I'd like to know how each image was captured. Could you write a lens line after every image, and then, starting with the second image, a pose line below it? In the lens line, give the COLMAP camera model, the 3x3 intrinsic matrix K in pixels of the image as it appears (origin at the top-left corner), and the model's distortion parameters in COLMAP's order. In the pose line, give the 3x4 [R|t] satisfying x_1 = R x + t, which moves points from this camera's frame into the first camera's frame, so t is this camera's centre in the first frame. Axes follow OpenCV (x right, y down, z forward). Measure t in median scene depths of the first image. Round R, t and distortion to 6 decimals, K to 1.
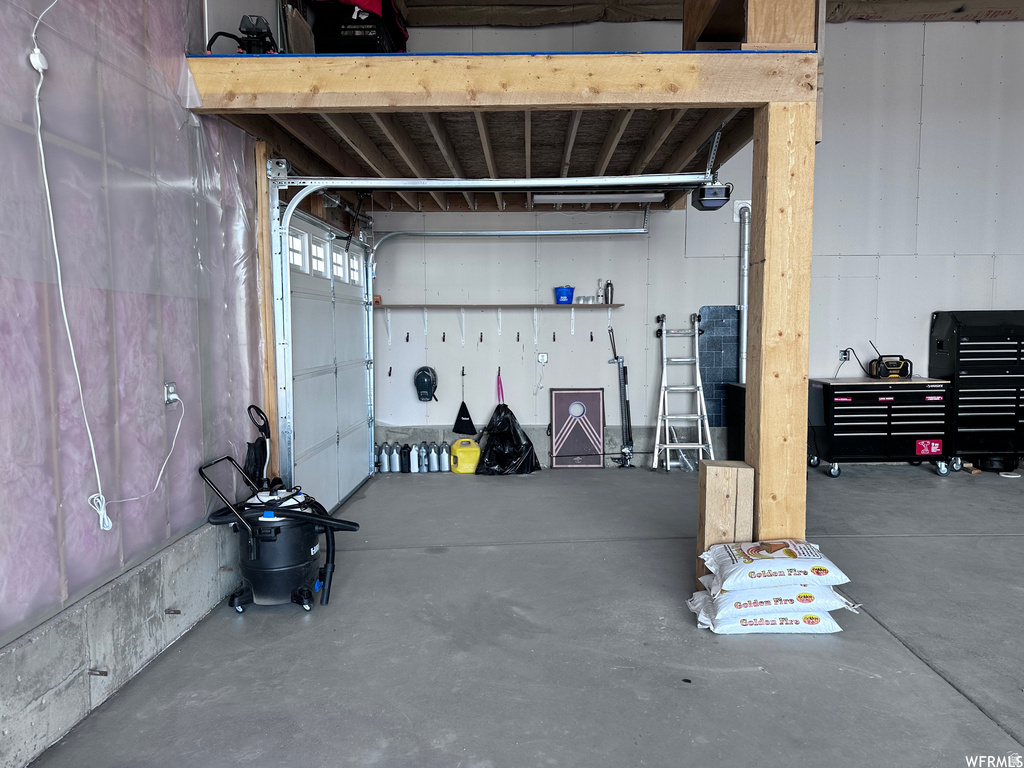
lens RADIAL K [[660.4, 0, 512.0], [0, 660.4, 384.0], [0, 0, 1]] dist [0.068189, -0.001341]
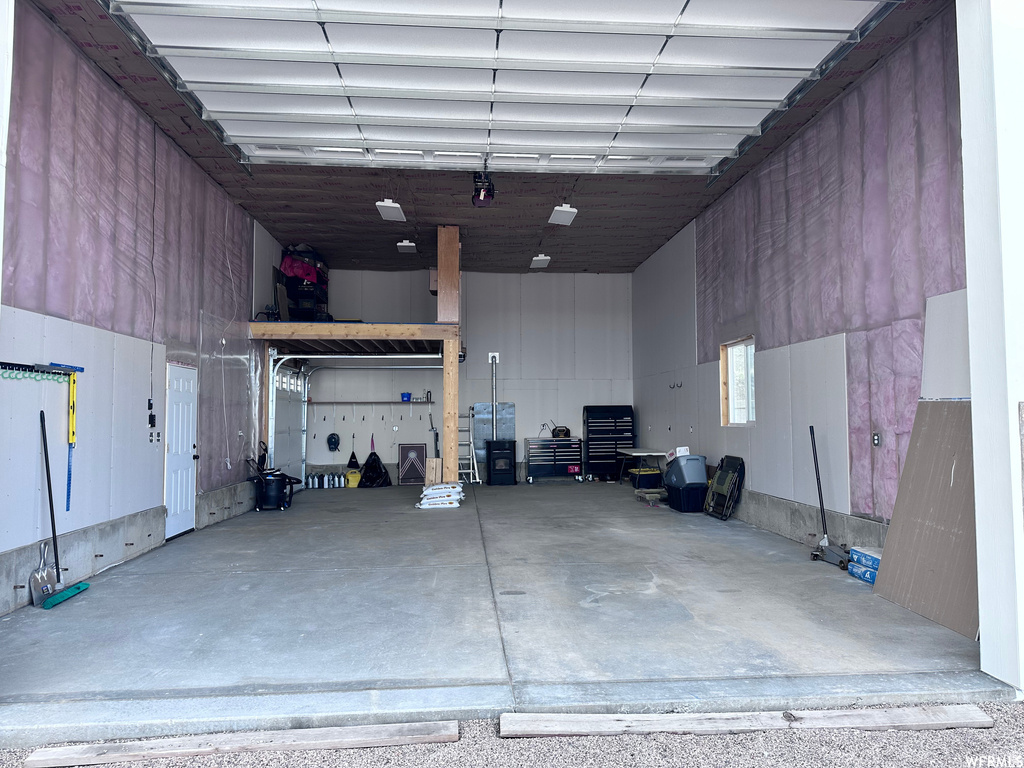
lens RADIAL K [[660.4, 0, 512.0], [0, 660.4, 384.0], [0, 0, 1]] dist [0.068189, -0.001341]
pose [[0.994255, 0.004200, 0.106951, 0.185545], [0.010670, 0.990363, -0.138086, 0.107628], [-0.106500, 0.138434, 0.984629, -1.020182]]
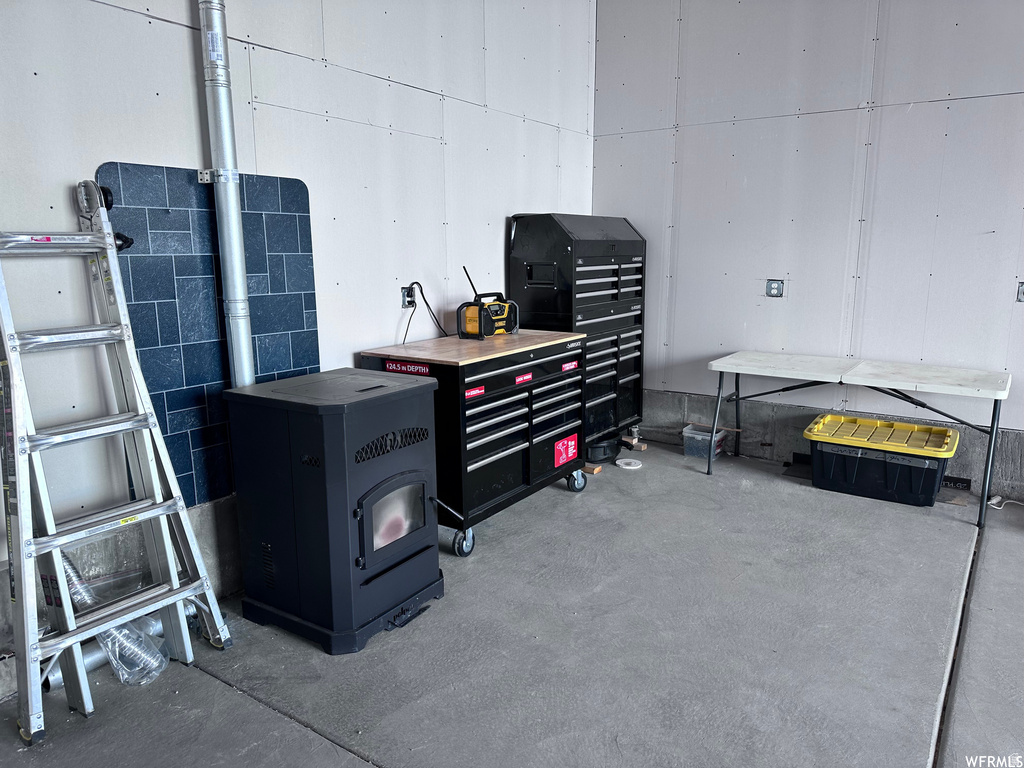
lens RADIAL K [[712.1, 0, 512.0], [0, 712.1, 384.0], [0, 0, 1]] dist [0.076093, -0.001214]
pose [[0.523480, -0.155105, 0.837802, 0.083704], [0.075588, 0.987868, 0.135658, -0.045825], [-0.848679, -0.007686, 0.528853, 0.672917]]
